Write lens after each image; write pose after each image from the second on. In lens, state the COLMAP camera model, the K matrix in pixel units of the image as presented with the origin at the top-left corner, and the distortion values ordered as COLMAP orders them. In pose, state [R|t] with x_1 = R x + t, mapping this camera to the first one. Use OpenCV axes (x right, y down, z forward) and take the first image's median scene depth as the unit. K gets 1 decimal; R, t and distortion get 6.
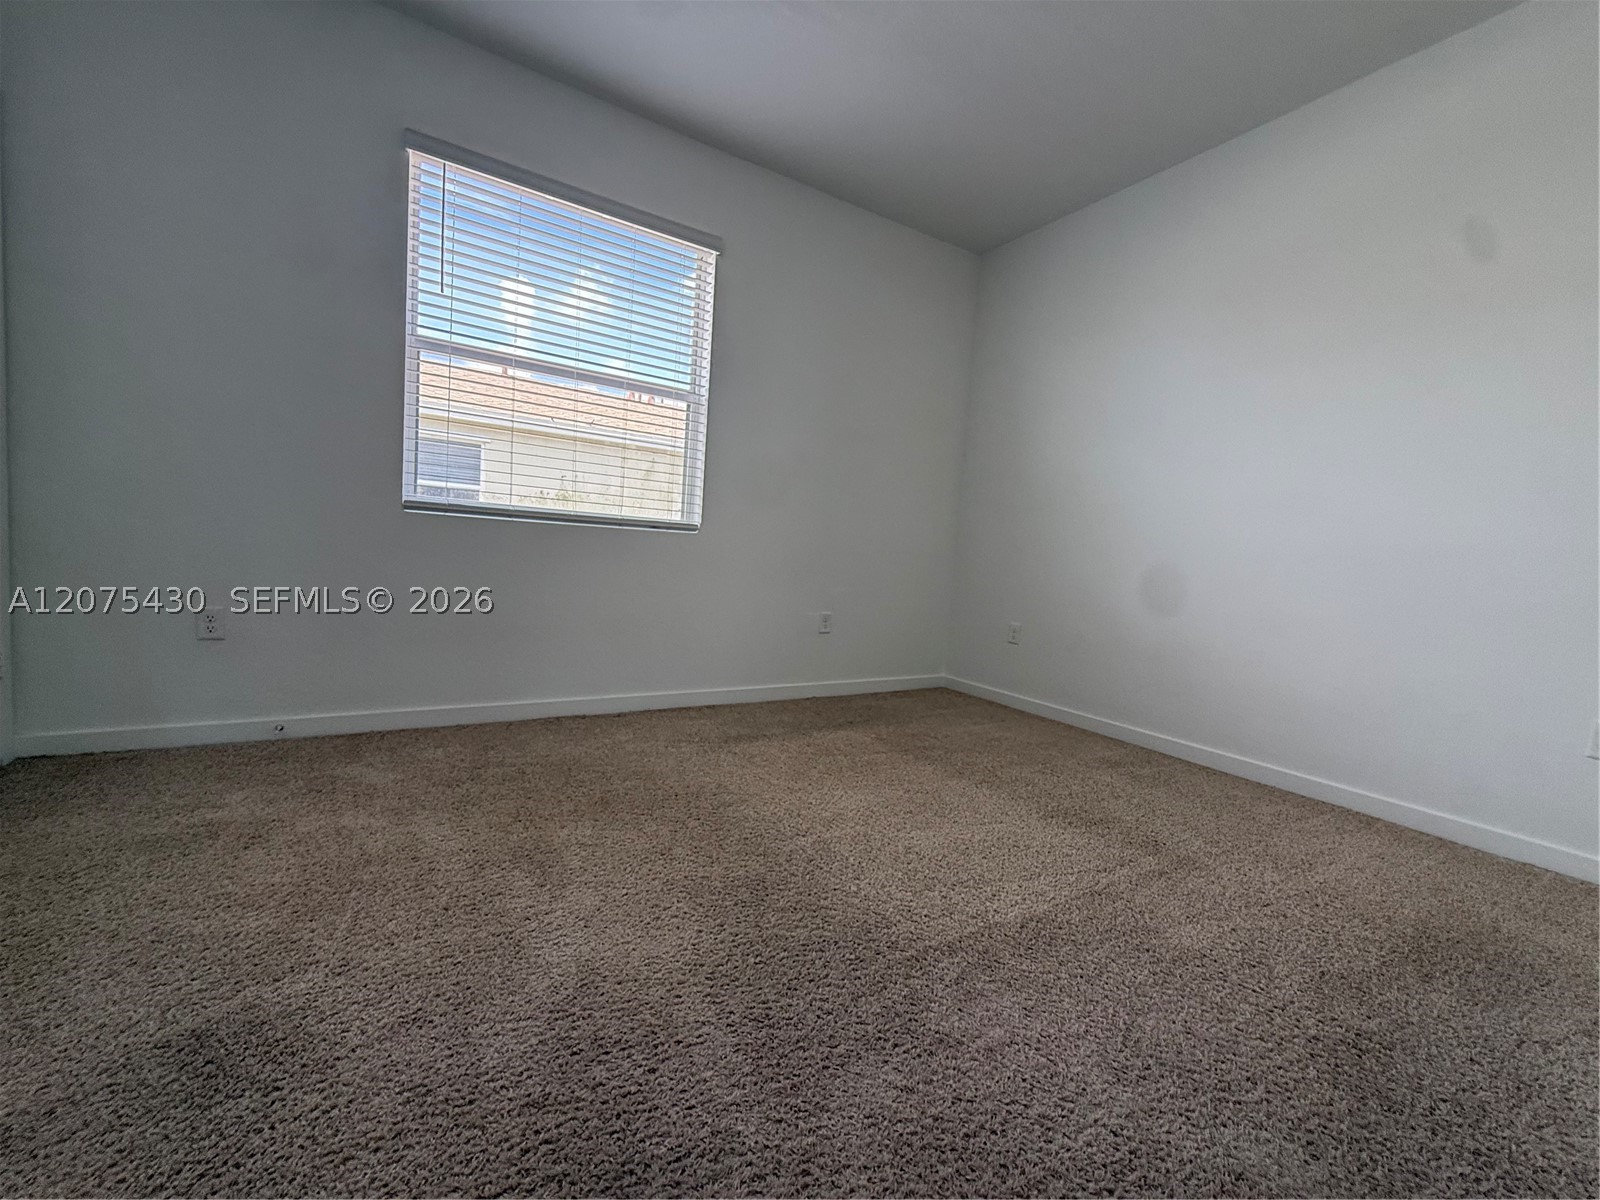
lens RADIAL K [[634.6, 0, 803.2], [0, 634.6, 591.8], [0, 0, 1]] dist [-0.004416, 0.000726]
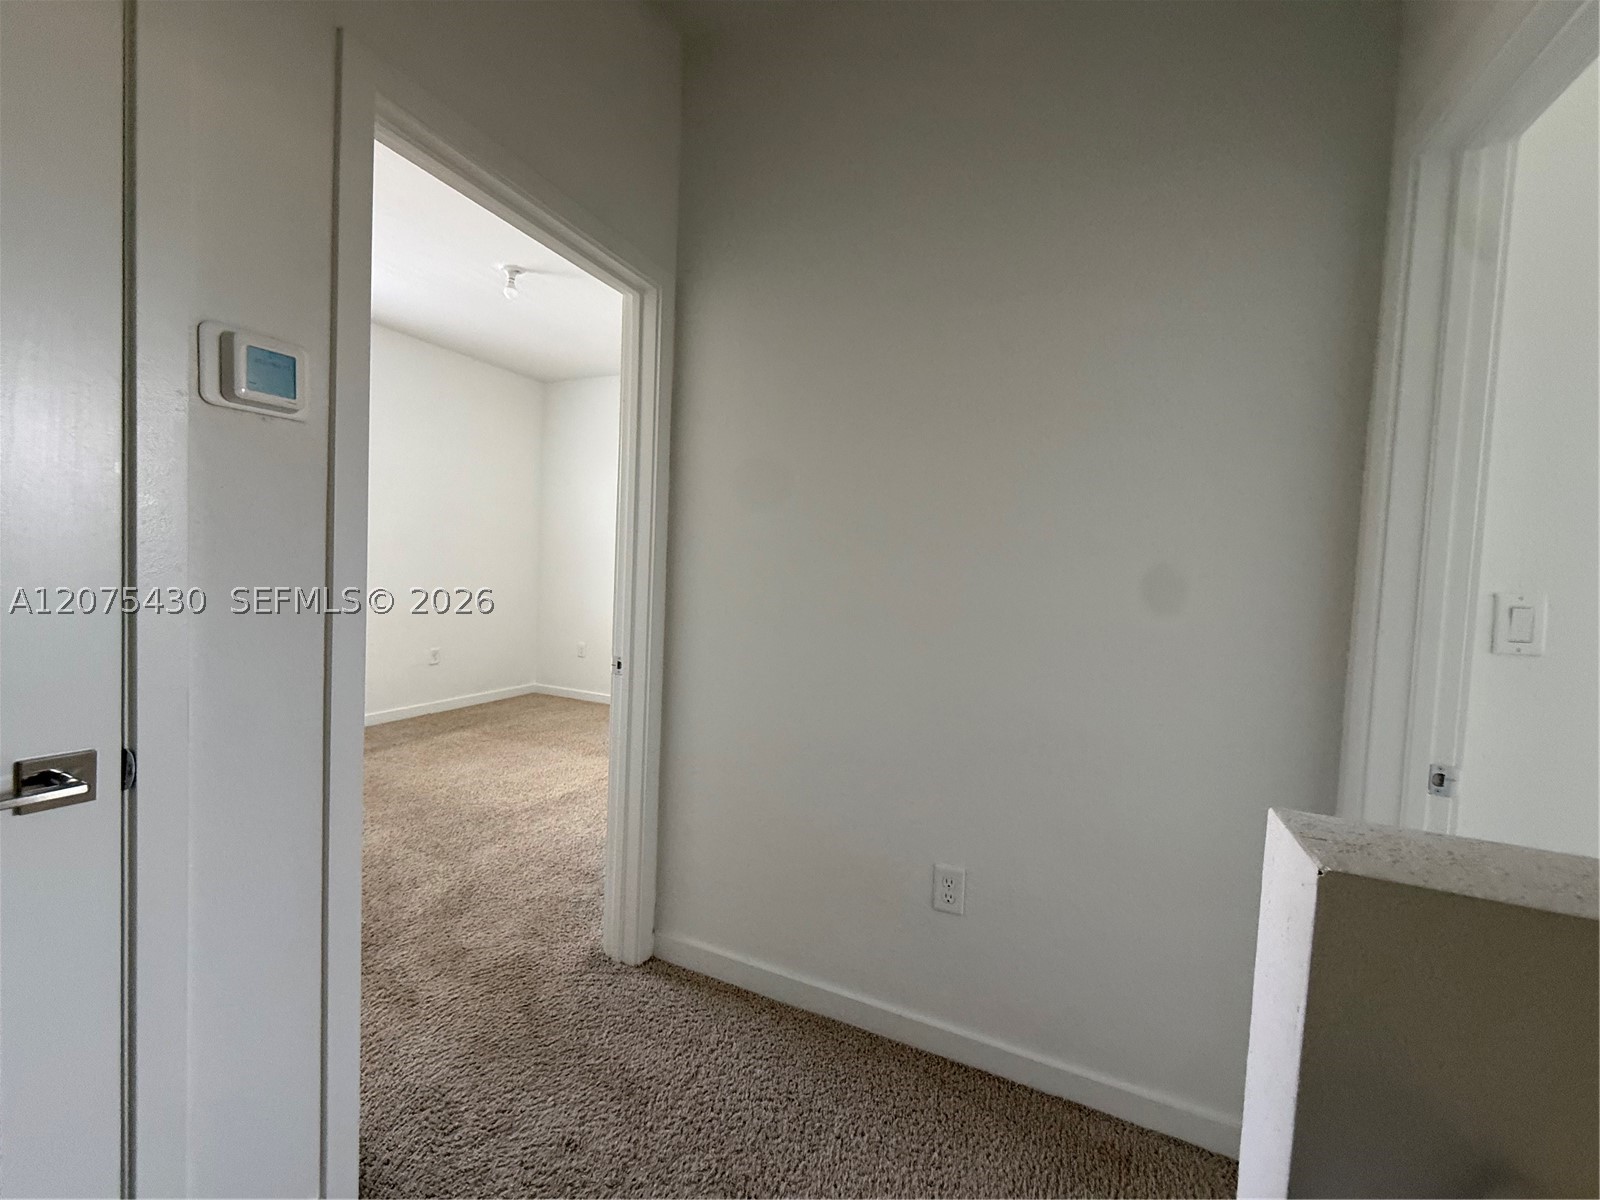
lens RADIAL K [[634.6, 0, 802.0], [0, 634.6, 597.6], [0, 0, 1]] dist [-0.004416, 0.000726]
pose [[0.826865, -0.053434, 0.559856, -0.085722], [0.046750, 0.998561, 0.026259, -0.096609], [-0.560454, 0.004461, 0.828174, -0.693652]]
